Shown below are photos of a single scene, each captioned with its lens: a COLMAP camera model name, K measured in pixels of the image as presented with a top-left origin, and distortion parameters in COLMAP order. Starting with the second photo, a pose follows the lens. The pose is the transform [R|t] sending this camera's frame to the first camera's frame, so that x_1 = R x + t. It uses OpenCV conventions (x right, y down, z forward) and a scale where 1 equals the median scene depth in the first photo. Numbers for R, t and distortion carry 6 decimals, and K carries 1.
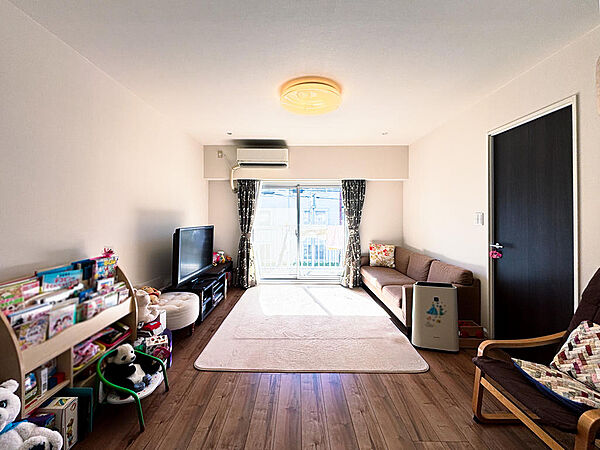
lens RADIAL K [[245.5, 0, 296.4], [0, 245.5, 213.9], [0, 0, 1]] dist [0.020363, 0.000529]
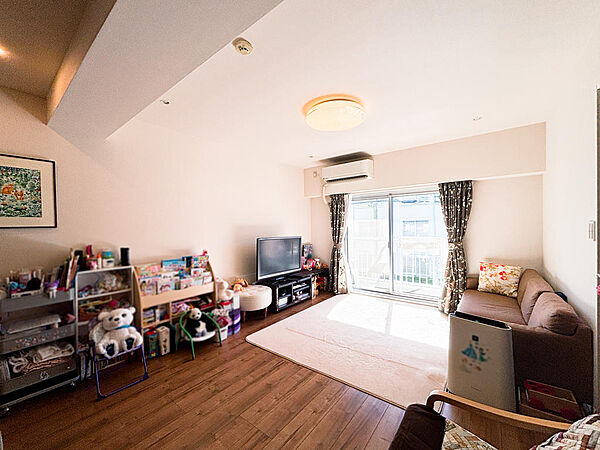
lens RADIAL K [[245.5, 0, 304.9], [0, 245.5, 226.8], [0, 0, 1]] dist [0.020363, 0.000529]
pose [[0.800992, -0.011602, -0.598563, 0.360380], [0.018739, 0.999808, 0.005698, -0.005041], [0.598382, -0.015780, 0.801056, 0.052233]]
